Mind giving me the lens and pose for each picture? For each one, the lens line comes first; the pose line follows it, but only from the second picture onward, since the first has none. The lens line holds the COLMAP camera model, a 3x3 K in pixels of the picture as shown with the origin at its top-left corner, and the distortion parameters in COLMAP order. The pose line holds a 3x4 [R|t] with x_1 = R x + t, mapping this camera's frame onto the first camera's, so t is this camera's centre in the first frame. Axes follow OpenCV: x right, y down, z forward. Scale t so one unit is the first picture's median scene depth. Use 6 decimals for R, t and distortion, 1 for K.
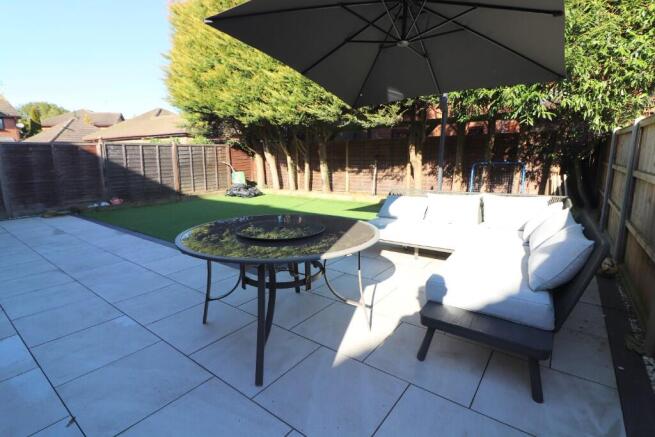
lens RADIAL K [[324.3, 0, 326.7], [0, 324.3, 216.6], [0, 0, 1]] dist [-0.000791, -0.000148]
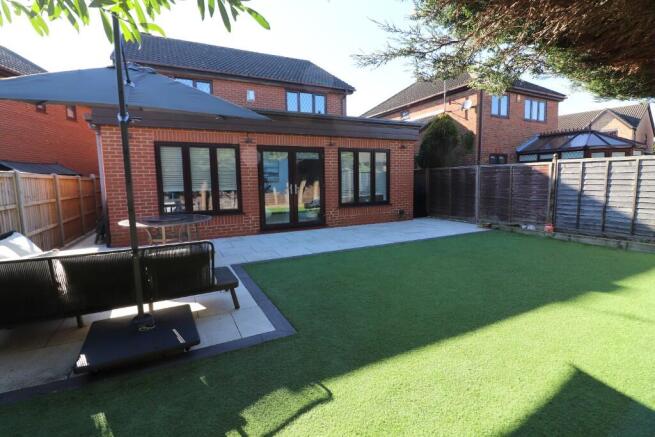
lens RADIAL K [[314.2, 0, 328.4], [0, 314.2, 216.2], [0, 0, 1]] dist [-0.001904, -0.000168]
pose [[-0.446281, 0.115069, -0.887464, 0.365053], [-0.153168, 0.967243, 0.202437, -0.159218], [0.881687, 0.226275, -0.414037, 0.831098]]
